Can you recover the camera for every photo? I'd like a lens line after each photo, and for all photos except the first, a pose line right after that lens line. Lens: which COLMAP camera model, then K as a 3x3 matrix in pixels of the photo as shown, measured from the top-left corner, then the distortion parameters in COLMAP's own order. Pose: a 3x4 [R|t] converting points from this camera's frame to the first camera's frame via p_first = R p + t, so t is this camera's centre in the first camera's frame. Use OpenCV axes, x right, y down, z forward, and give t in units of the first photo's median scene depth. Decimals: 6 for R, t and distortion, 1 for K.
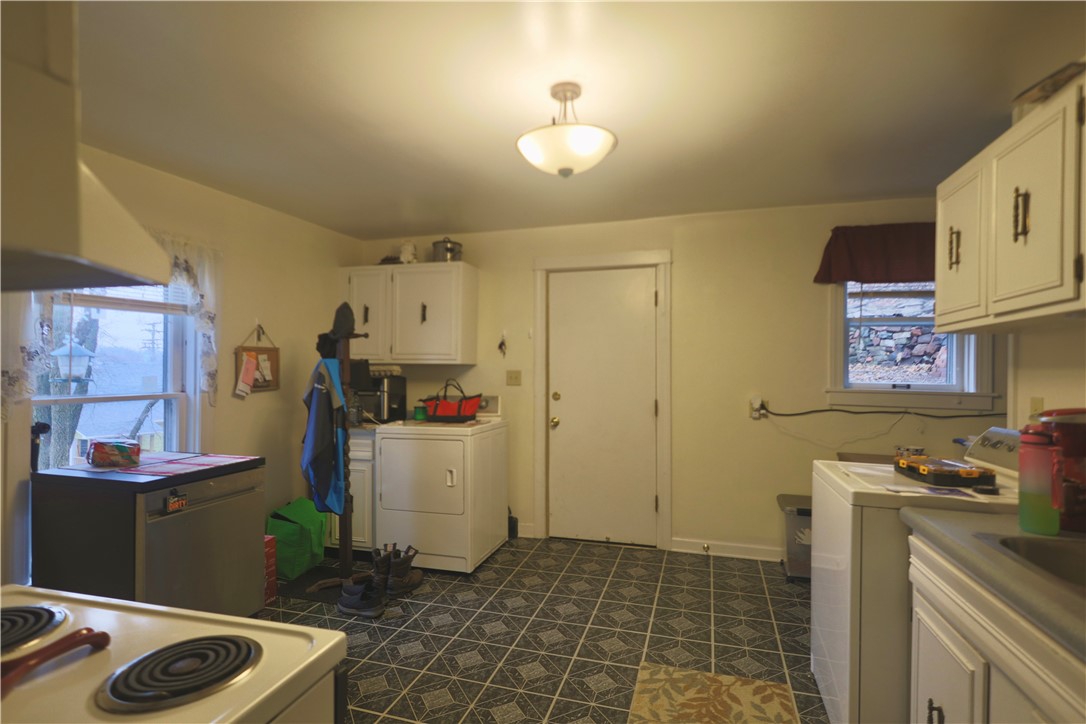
lens RADIAL K [[537.3, 0, 543.4], [0, 537.3, 368.6], [0, 0, 1]] dist [-0.002663, -0.000697]
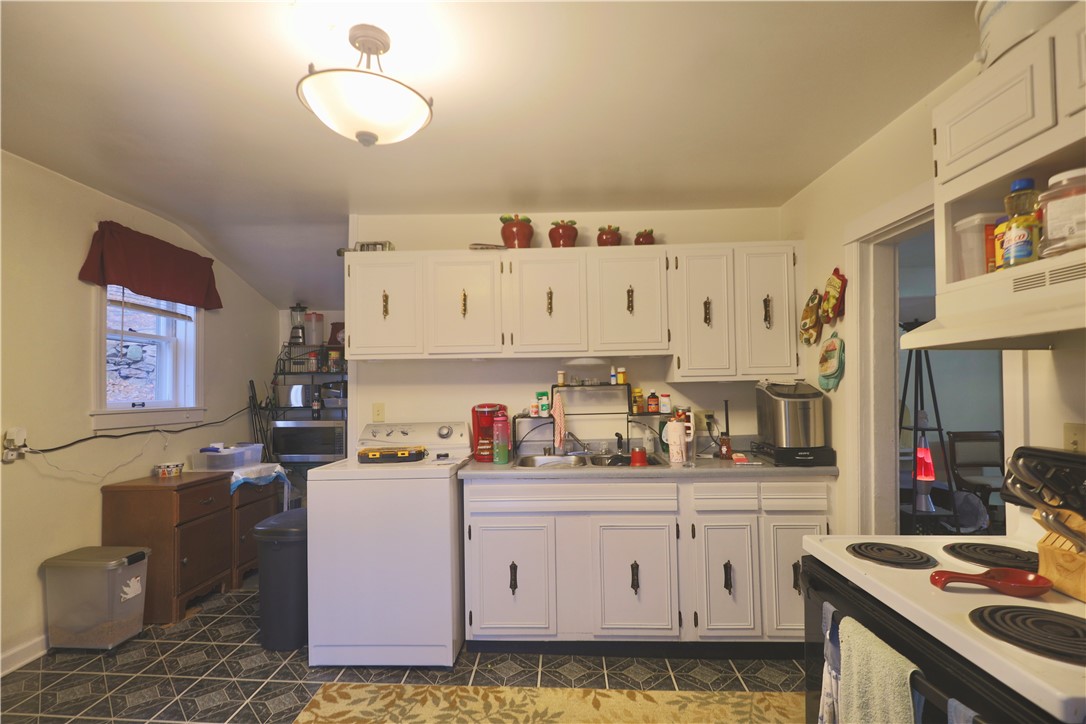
lens RADIAL K [[537.3, 0, 540.7], [0, 537.3, 364.2], [0, 0, 1]] dist [-0.002663, -0.000697]
pose [[-0.255521, 0.032809, 0.966247, -0.463645], [0.011115, 0.999458, -0.030997, -0.001756], [-0.966740, 0.002820, -0.255747, 0.567298]]
